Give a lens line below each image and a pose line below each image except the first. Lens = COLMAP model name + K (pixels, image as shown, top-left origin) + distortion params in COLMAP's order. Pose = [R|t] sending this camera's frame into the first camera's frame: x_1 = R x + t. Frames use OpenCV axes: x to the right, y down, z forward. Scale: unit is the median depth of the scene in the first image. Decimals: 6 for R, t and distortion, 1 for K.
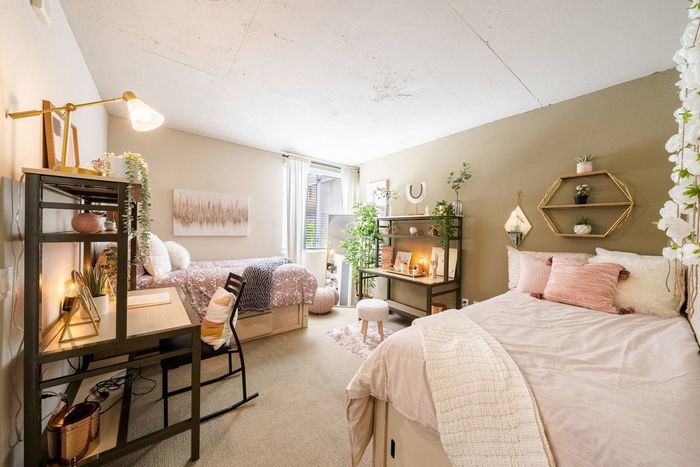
lens RADIAL K [[249.9, 0, 347.6], [0, 249.9, 236.6], [0, 0, 1]] dist [-0.000351, -0.000005]
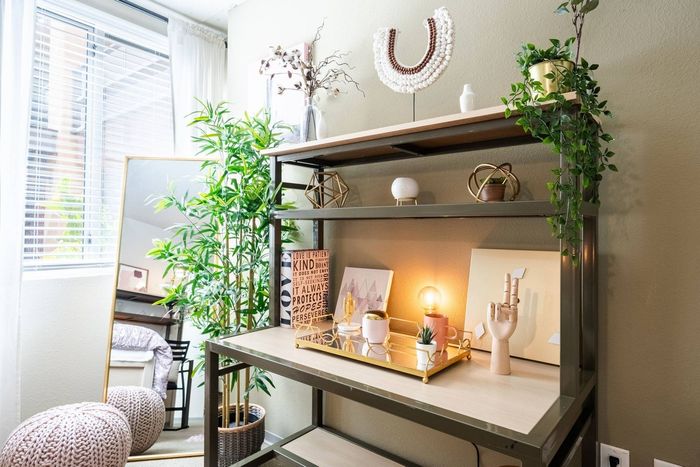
lens RADIAL K [[421.2, 0, 350.0], [0, 421.2, 233.5], [0, 0, 1]] dist [0.002255, 0.000287]
pose [[0.969514, -0.009586, 0.244848, 0.082688], [0.013473, 0.999808, -0.014205, 0.025257], [-0.244665, 0.017071, 0.969457, 0.506598]]
